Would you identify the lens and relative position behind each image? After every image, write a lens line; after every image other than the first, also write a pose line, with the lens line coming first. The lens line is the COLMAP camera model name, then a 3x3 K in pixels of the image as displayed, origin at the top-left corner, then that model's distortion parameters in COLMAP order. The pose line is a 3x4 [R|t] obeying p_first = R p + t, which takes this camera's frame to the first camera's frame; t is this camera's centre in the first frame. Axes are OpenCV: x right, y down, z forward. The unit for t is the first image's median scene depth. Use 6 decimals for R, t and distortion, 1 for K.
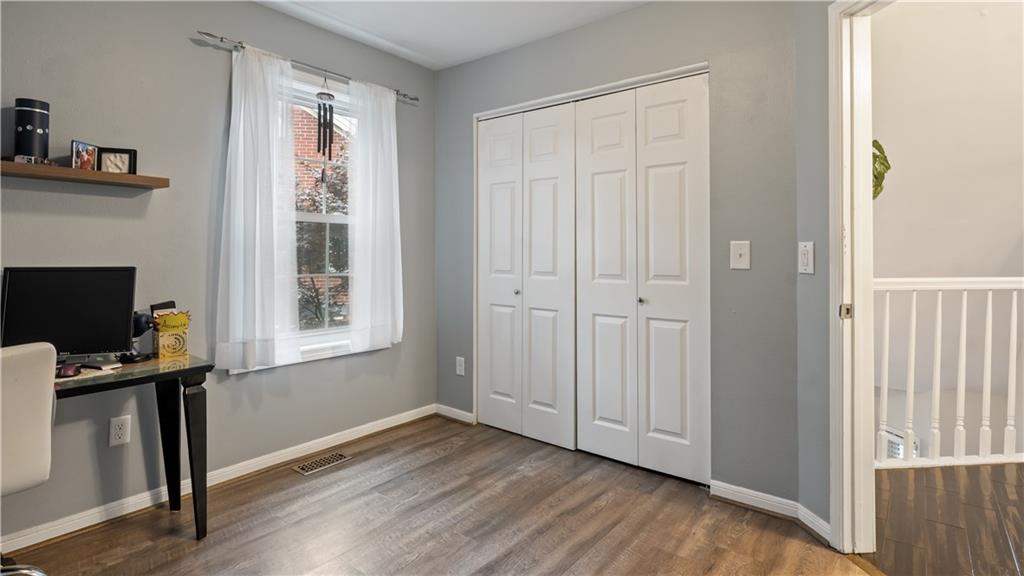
lens RADIAL K [[511.7, 0, 509.5], [0, 511.7, 267.0], [0, 0, 1]] dist [-0.002343, -0.000478]
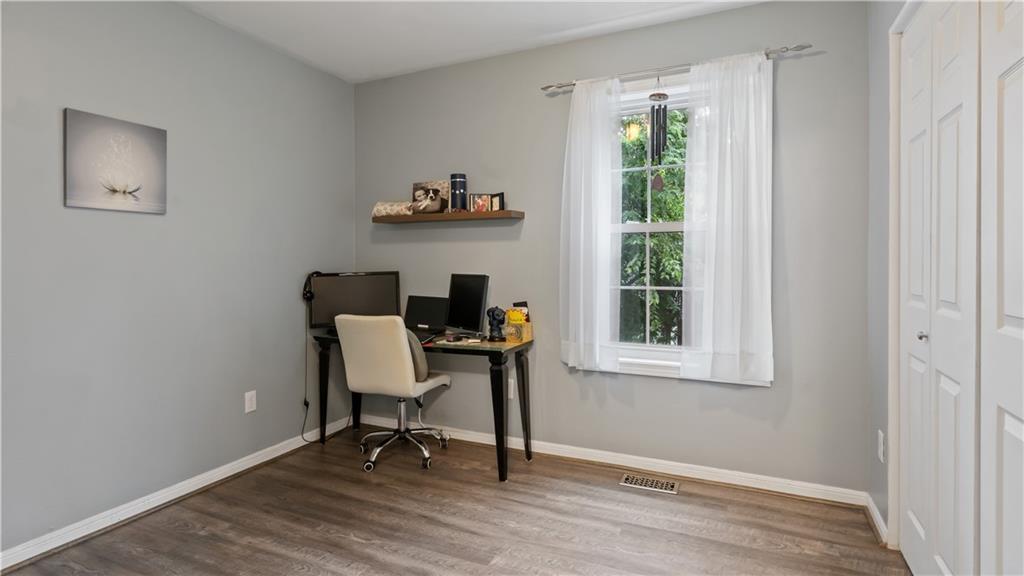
lens RADIAL K [[506.9, 0, 512.0], [0, 506.9, 288.0], [0, 0, 1]] dist [-0.000344, -0.000010]
pose [[0.234880, 0.033937, -0.971432, 0.502591], [-0.024695, 0.999276, 0.028938, -0.004388], [0.971711, 0.017192, 0.235548, 0.541035]]
